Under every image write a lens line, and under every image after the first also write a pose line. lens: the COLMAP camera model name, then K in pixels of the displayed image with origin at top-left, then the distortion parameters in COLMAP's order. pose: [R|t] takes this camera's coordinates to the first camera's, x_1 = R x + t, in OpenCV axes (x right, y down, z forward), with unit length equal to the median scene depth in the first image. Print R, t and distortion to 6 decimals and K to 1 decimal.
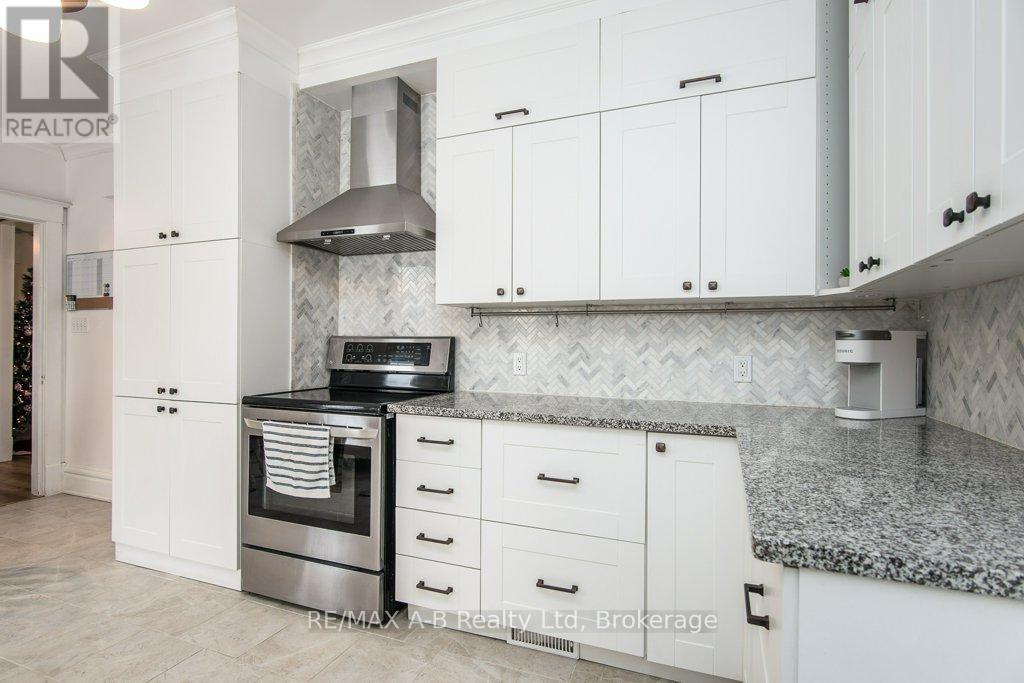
lens RADIAL K [[513.1, 0, 510.4], [0, 513.1, 341.7], [0, 0, 1]] dist [-0.003875, -0.000566]
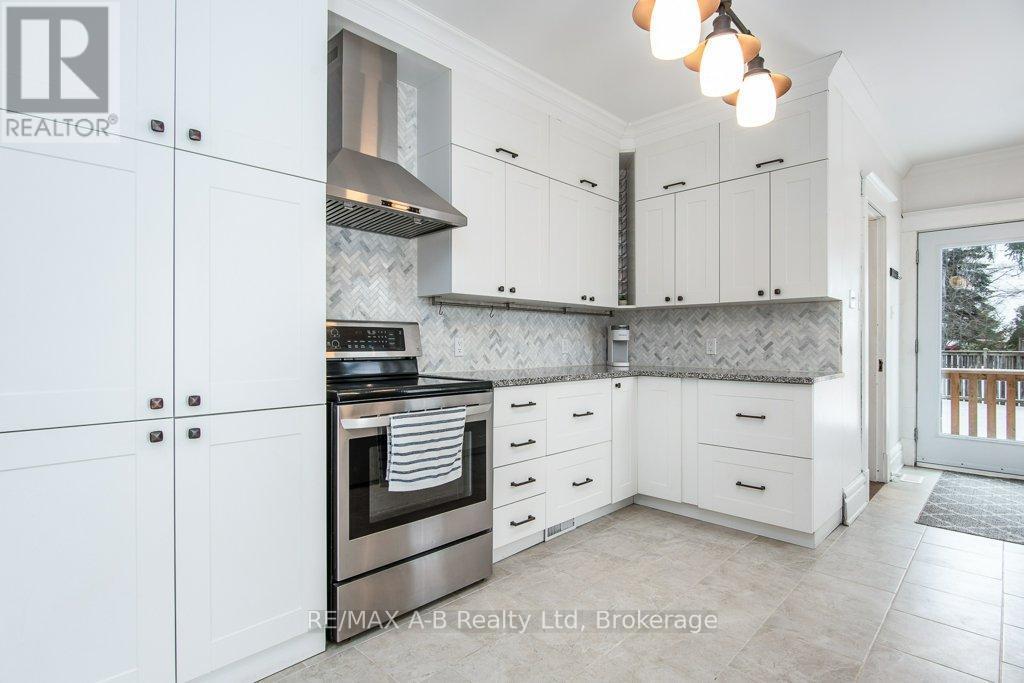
lens RADIAL K [[513.1, 0, 510.4], [0, 513.1, 341.7], [0, 0, 1]] dist [-0.003875, -0.000566]
pose [[0.383039, -0.004611, 0.923721, -1.115053], [-0.001521, 0.999983, 0.005622, 0.025788], [-0.923731, -0.003558, 0.383026, 0.457500]]
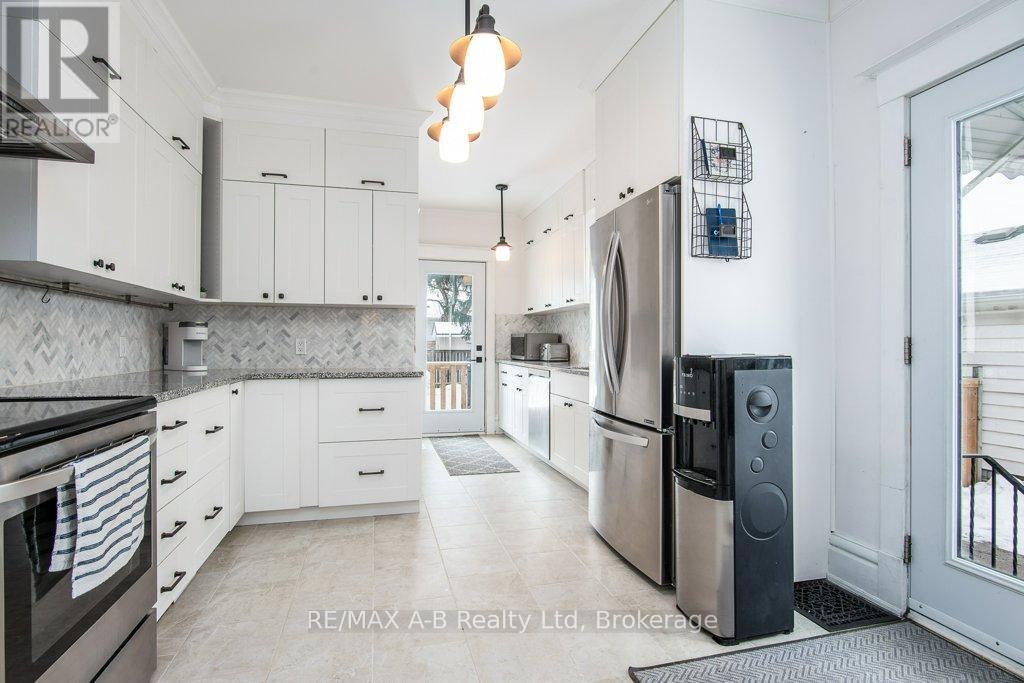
lens RADIAL K [[513.1, 0, 510.4], [0, 513.1, 341.7], [0, 0, 1]] dist [-0.003875, -0.000566]
pose [[-0.597255, -0.004647, 0.802038, -1.066253], [-0.008922, 0.999960, -0.000850, 0.029280], [-0.802002, -0.007664, -0.597272, 0.896558]]
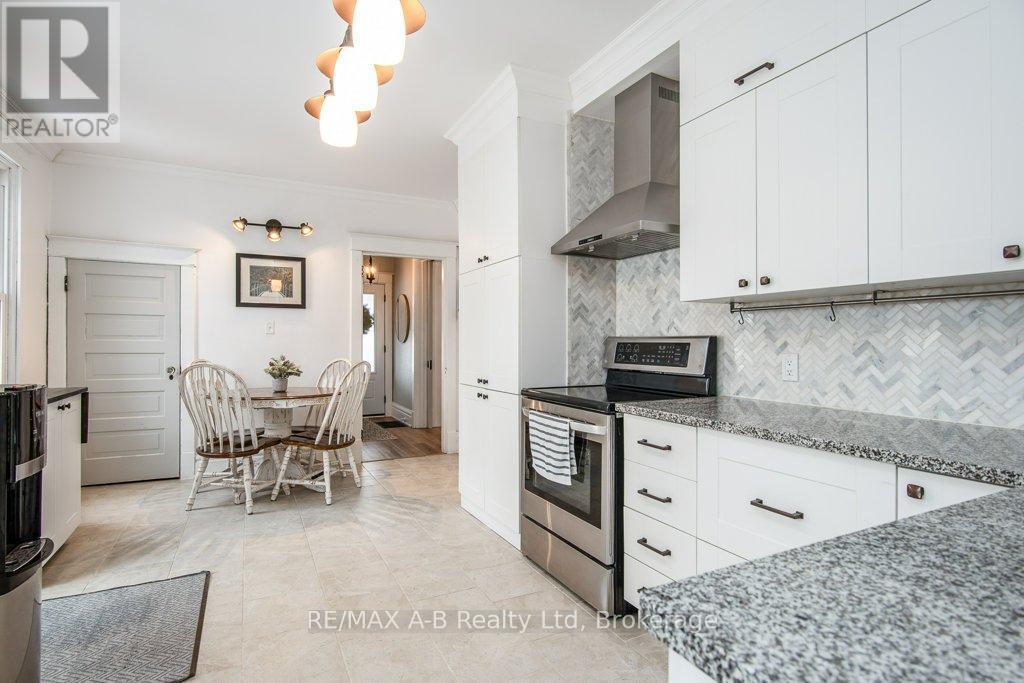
lens RADIAL K [[513.1, 0, 510.4], [0, 513.1, 341.7], [0, 0, 1]] dist [-0.003875, -0.000566]
pose [[0.754463, -0.006479, -0.656311, 0.235549], [0.005156, 0.999979, -0.003944, 0.002766], [0.656322, -0.000409, 0.754480, 0.084342]]
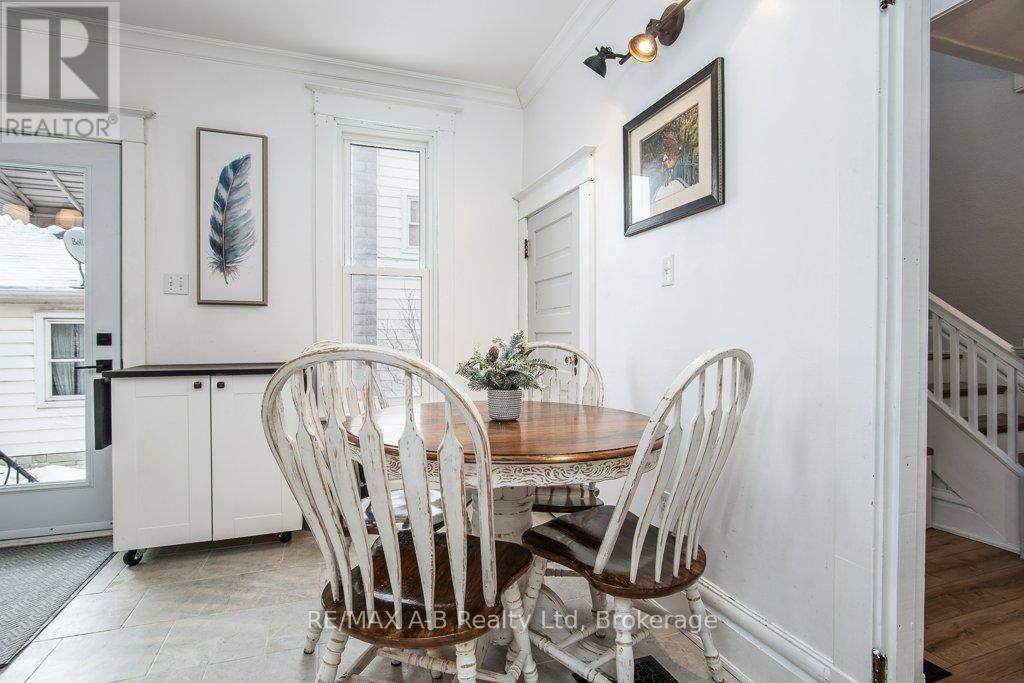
lens RADIAL K [[513.1, 0, 510.4], [0, 513.1, 341.7], [0, 0, 1]] dist [-0.003875, -0.000566]
pose [[-0.748739, -0.003450, -0.662856, -1.009139], [-0.001586, 0.999993, -0.003413, 0.053457], [0.662863, -0.001504, -0.748739, 1.409797]]
